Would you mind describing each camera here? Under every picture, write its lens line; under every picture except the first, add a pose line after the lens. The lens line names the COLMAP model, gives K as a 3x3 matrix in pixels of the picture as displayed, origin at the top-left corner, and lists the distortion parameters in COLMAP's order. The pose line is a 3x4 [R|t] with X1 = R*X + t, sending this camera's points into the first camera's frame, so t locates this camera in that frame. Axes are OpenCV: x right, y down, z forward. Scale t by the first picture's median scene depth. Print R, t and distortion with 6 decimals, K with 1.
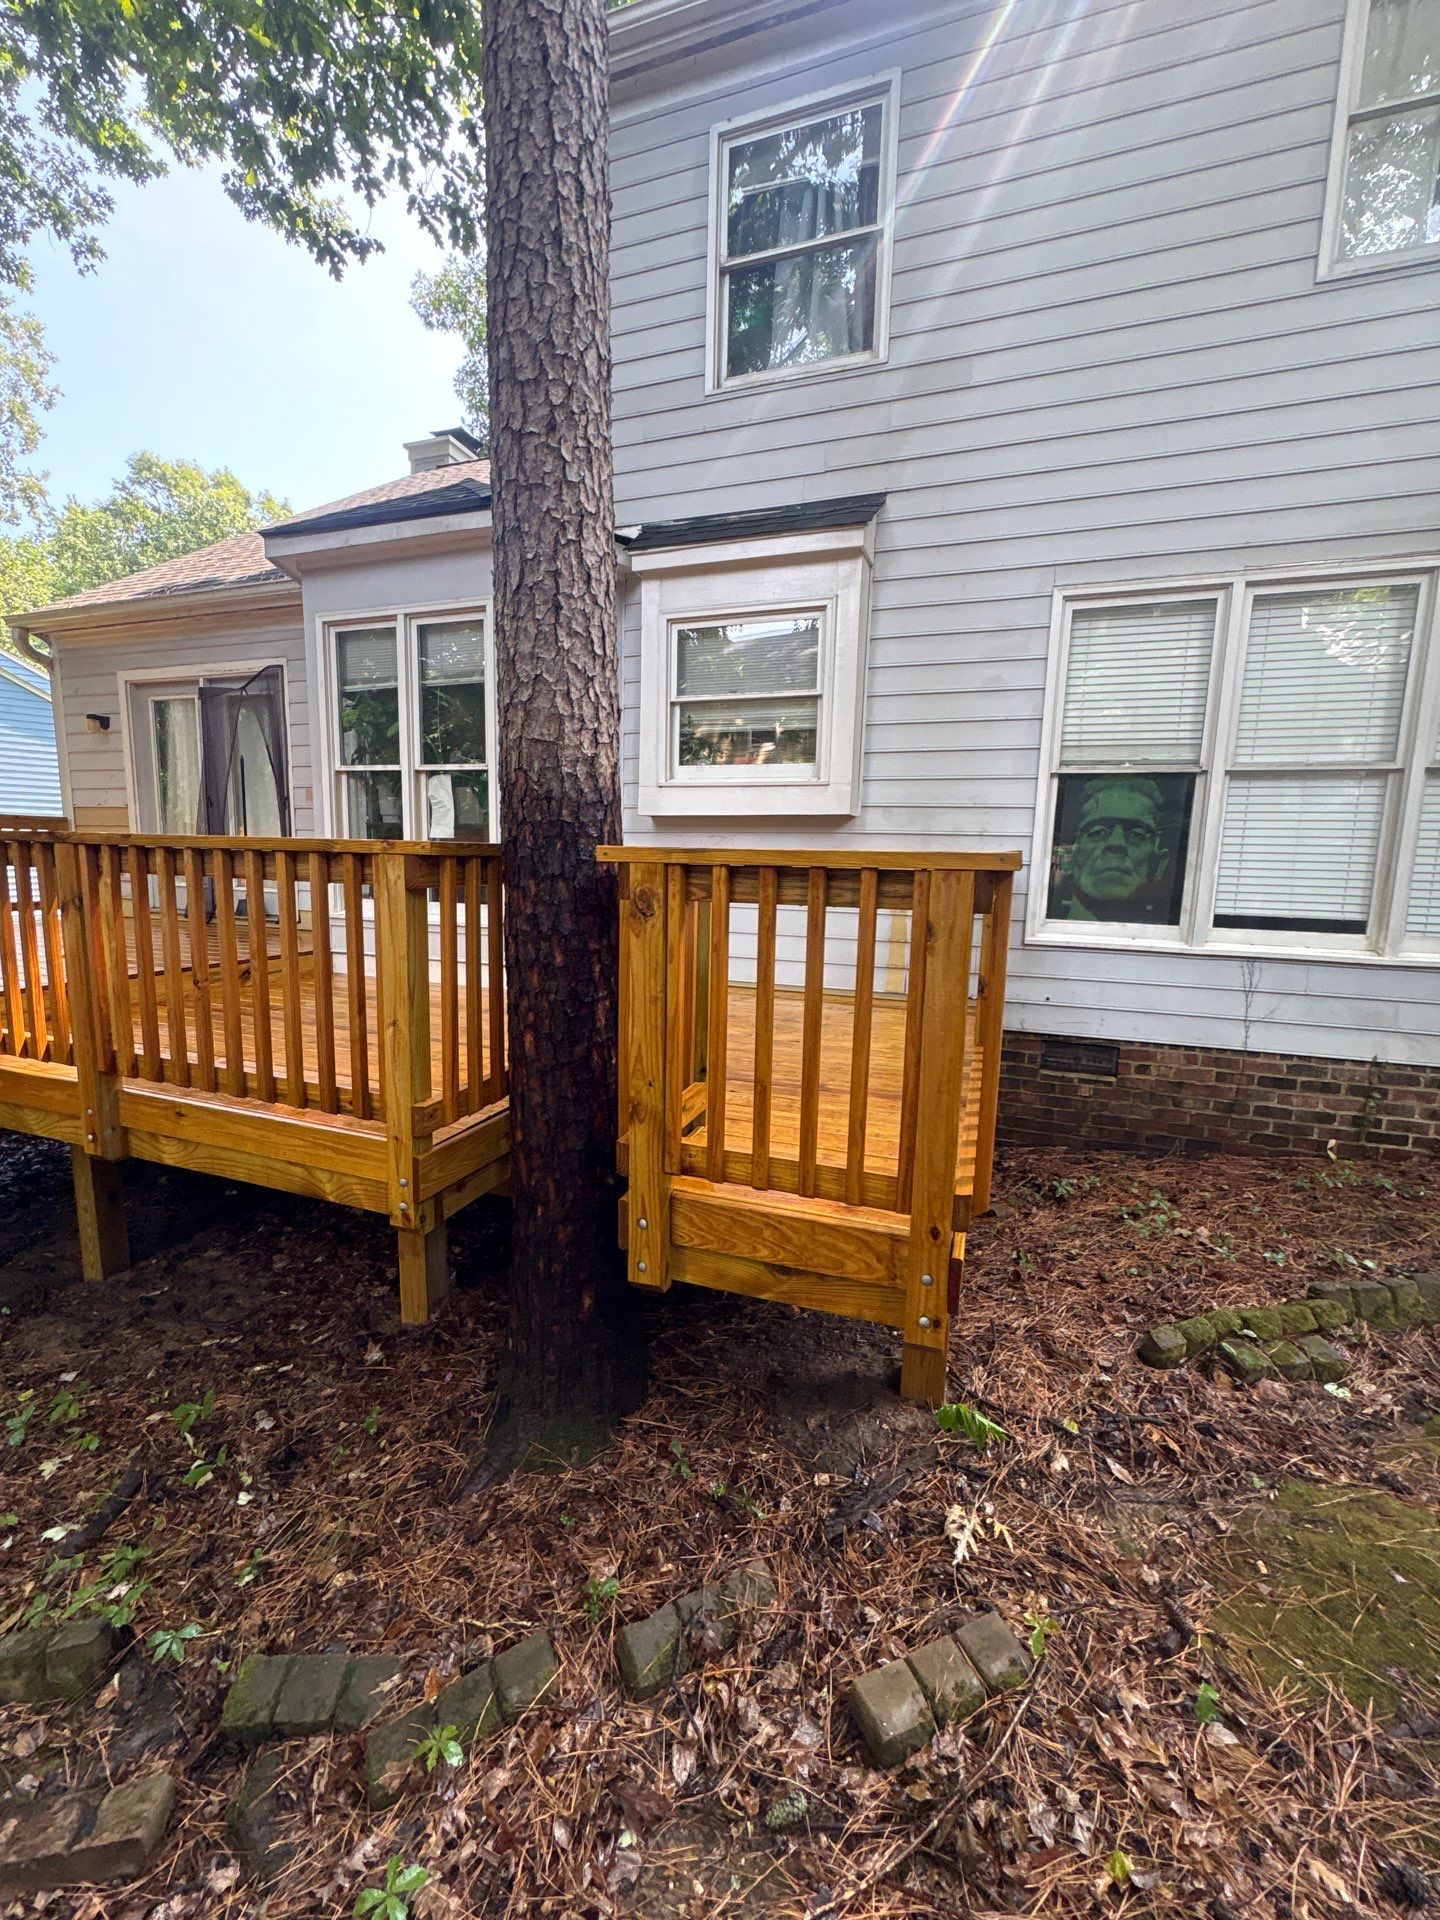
lens RADIAL K [[759.6, 0, 720.0], [0, 759.6, 960.0], [0, 0, 1]] dist [0.000377, -0.000240]
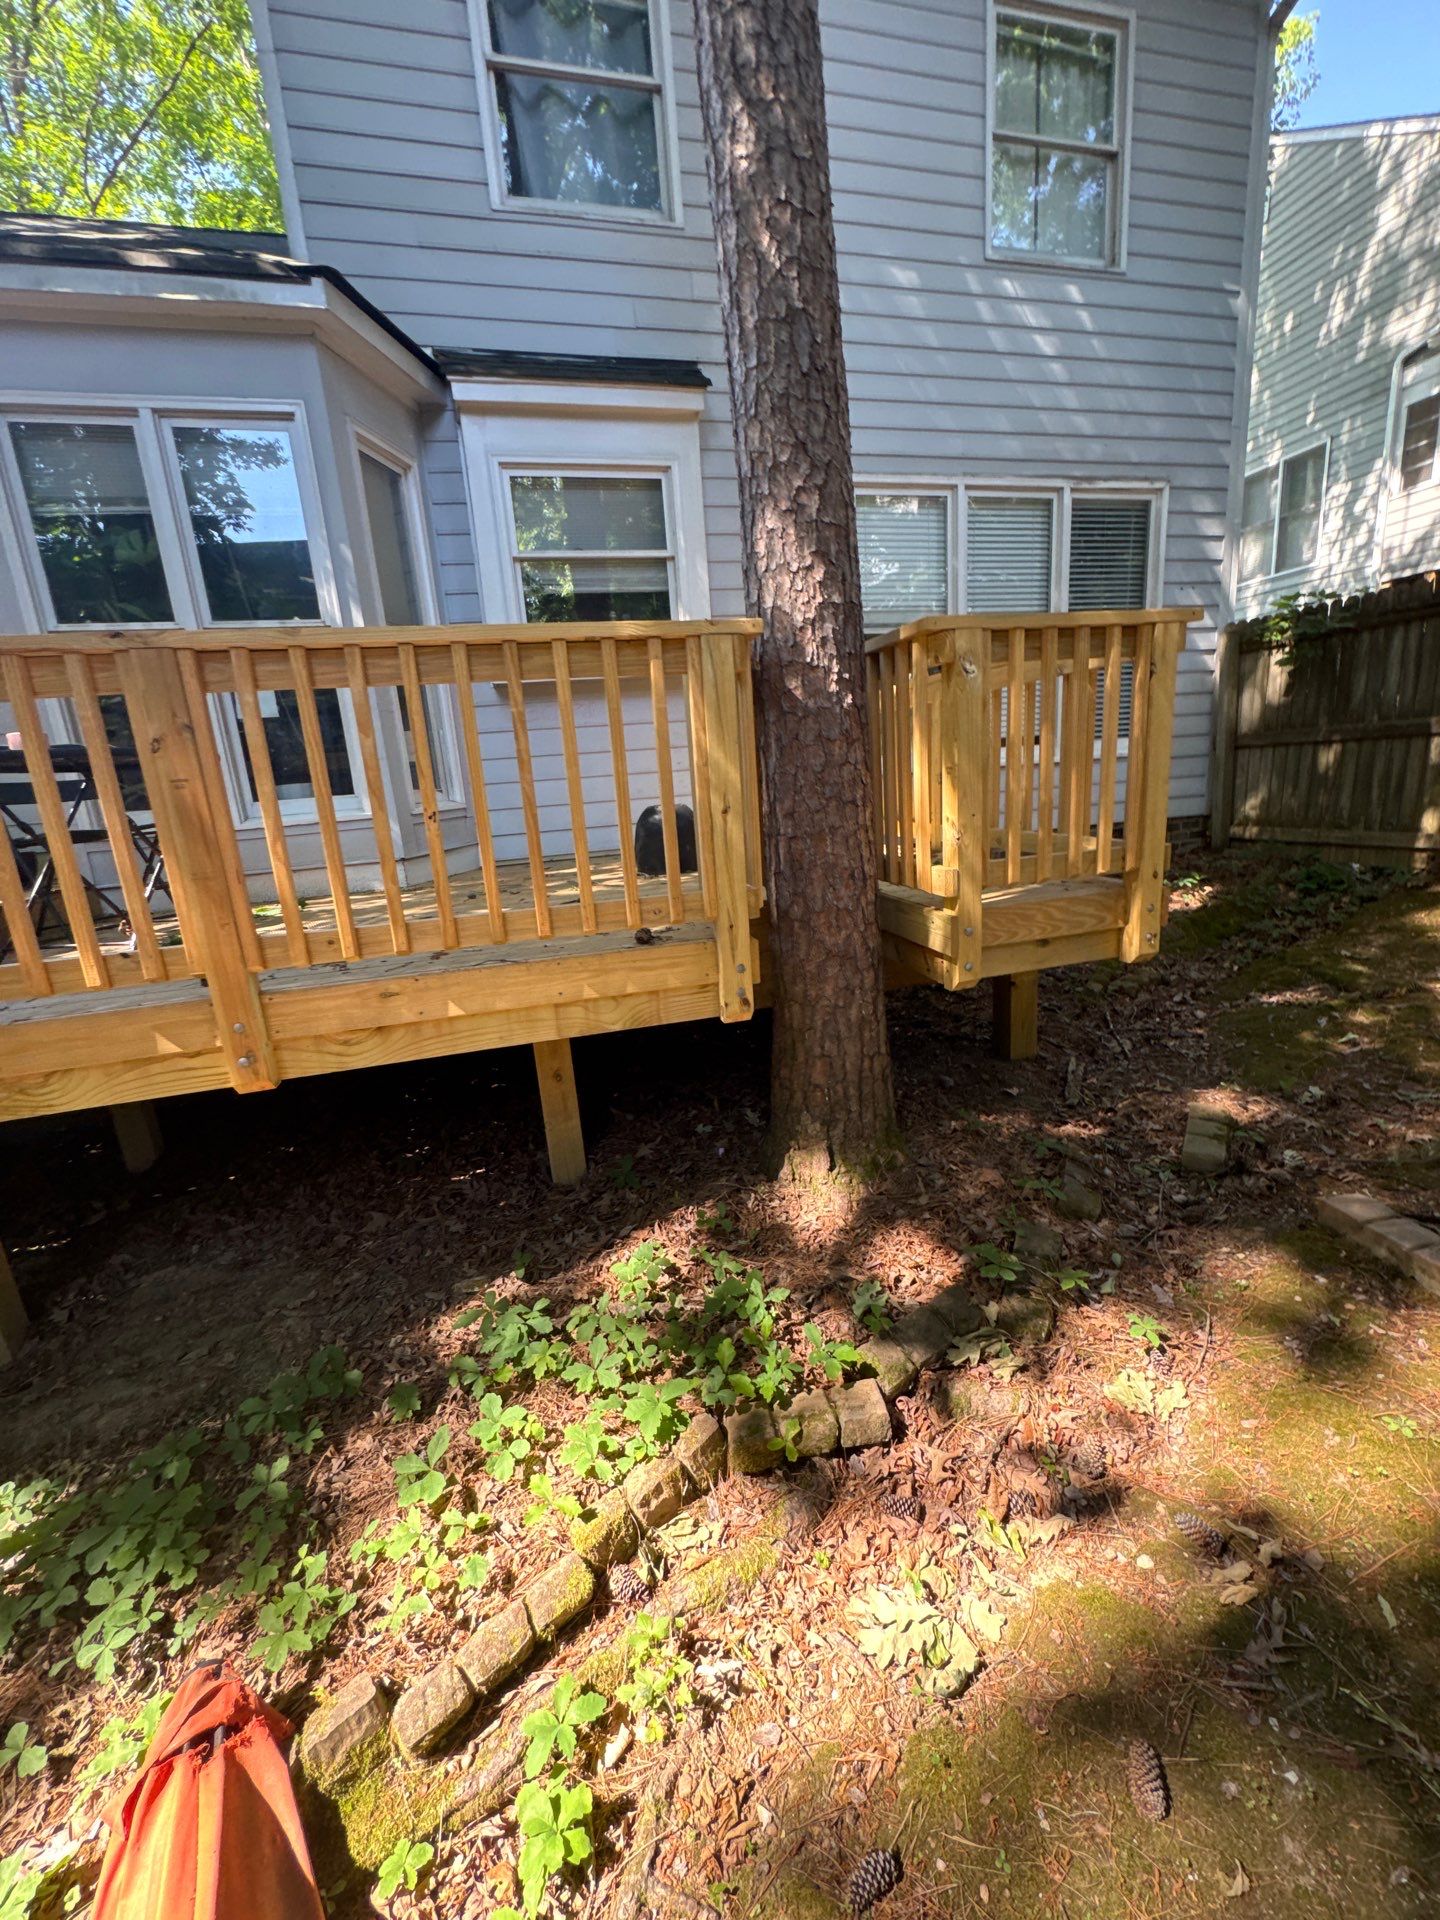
lens RADIAL K [[759.6, 0, 720.0], [0, 759.6, 960.0], [0, 0, 1]] dist [0.000377, -0.000240]
pose [[0.827774, -0.207981, 0.521089, -0.488464], [0.168285, 0.978030, 0.123031, 0.078144], [-0.535229, -0.014150, 0.844589, 0.074311]]
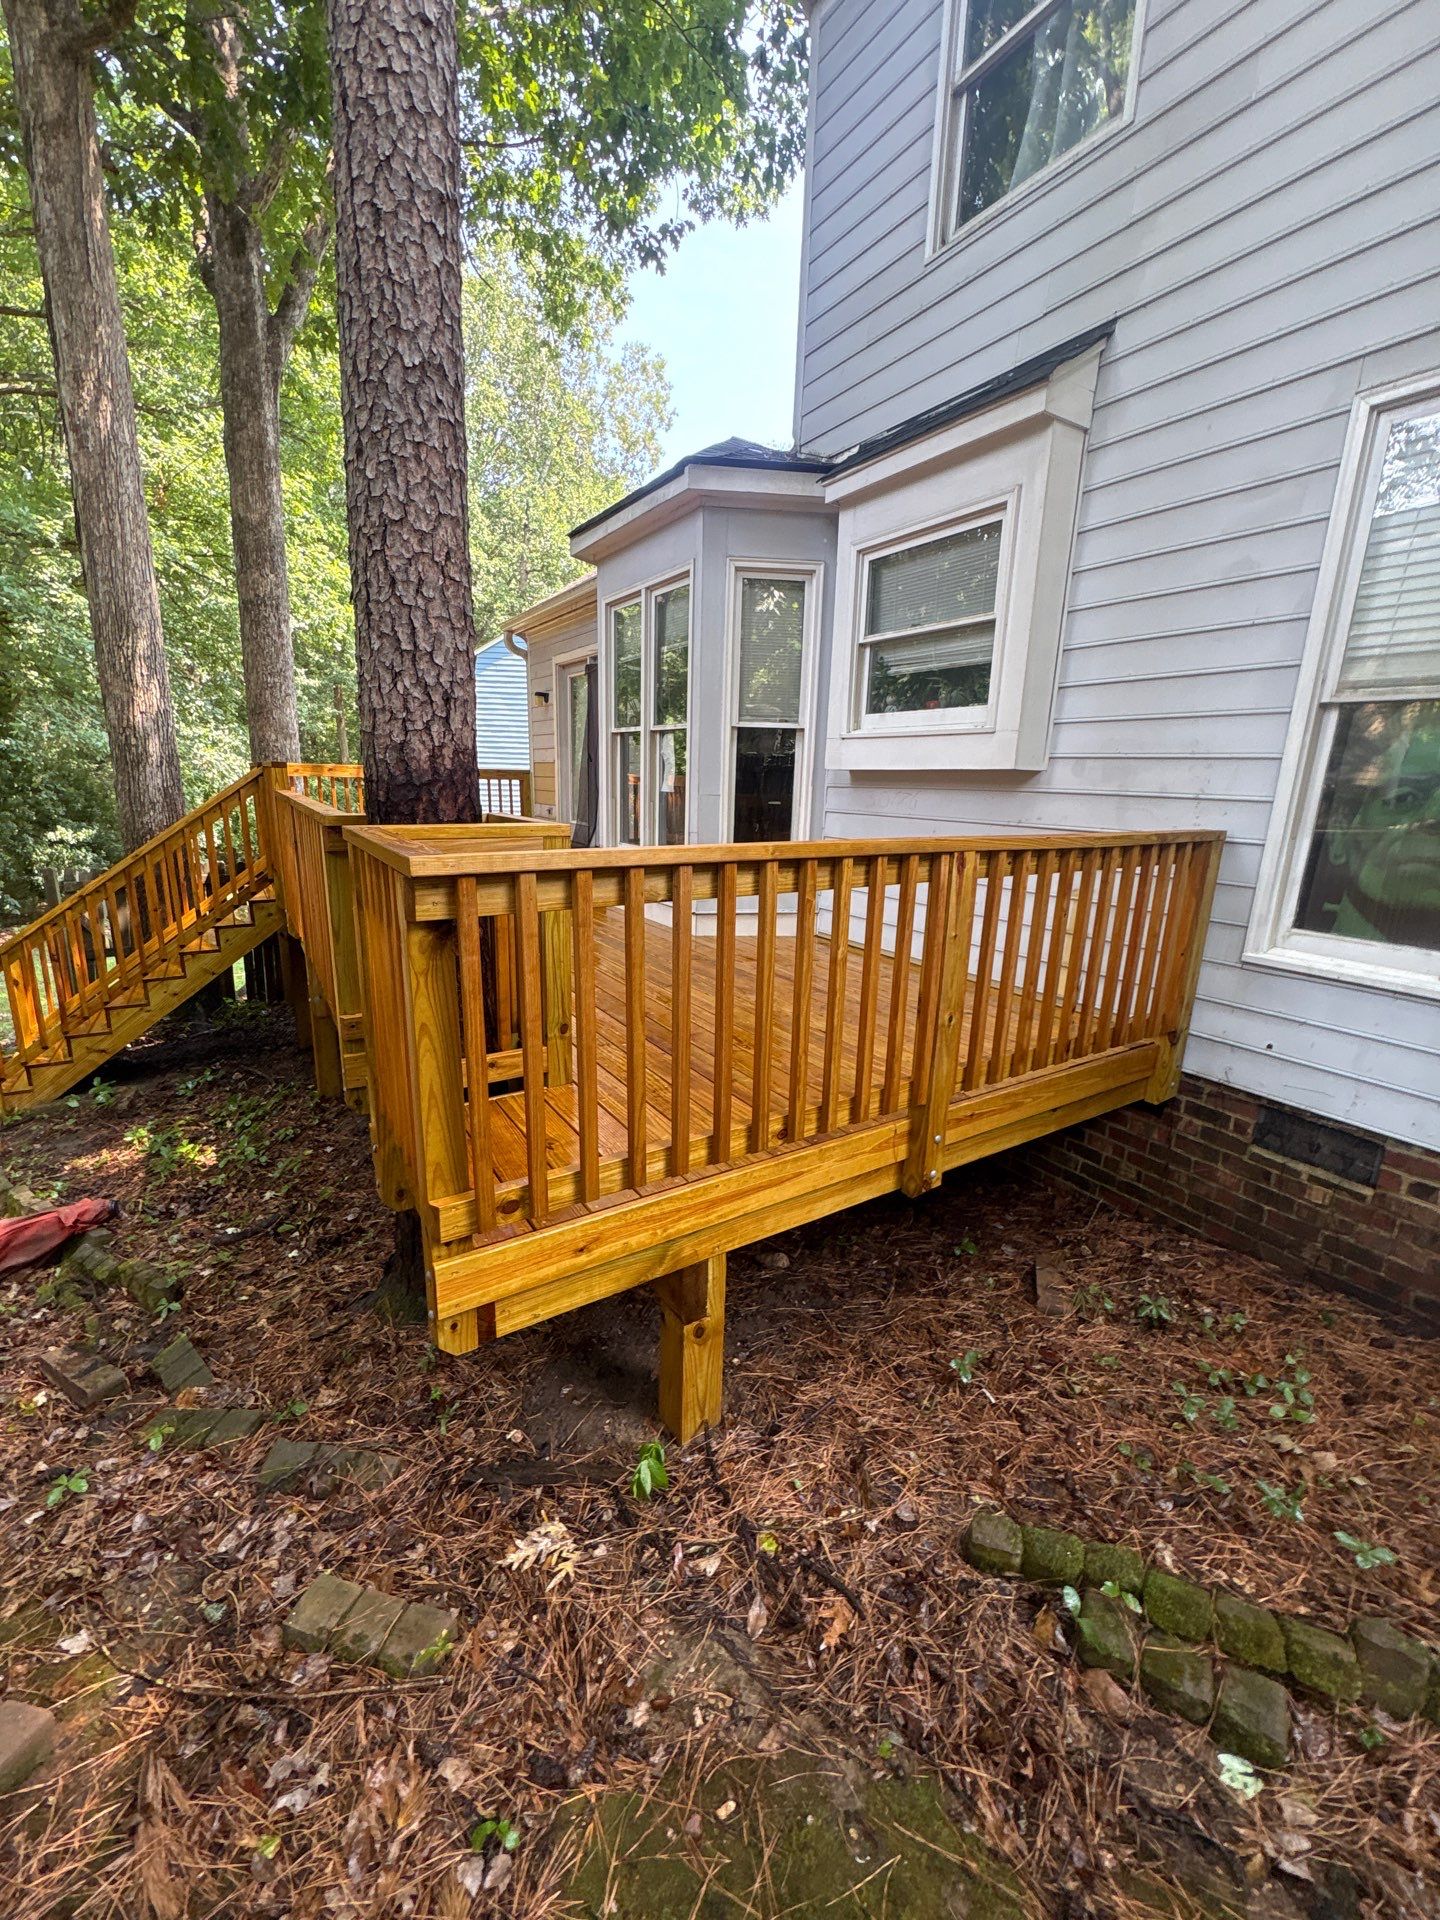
lens RADIAL K [[759.6, 0, 720.0], [0, 759.6, 960.0], [0, 0, 1]] dist [0.000377, -0.000240]
pose [[0.792200, 0.141093, -0.593727, 0.438359], [-0.092577, 0.989431, 0.111604, -0.055497], [0.603199, -0.033447, 0.796889, 0.174427]]
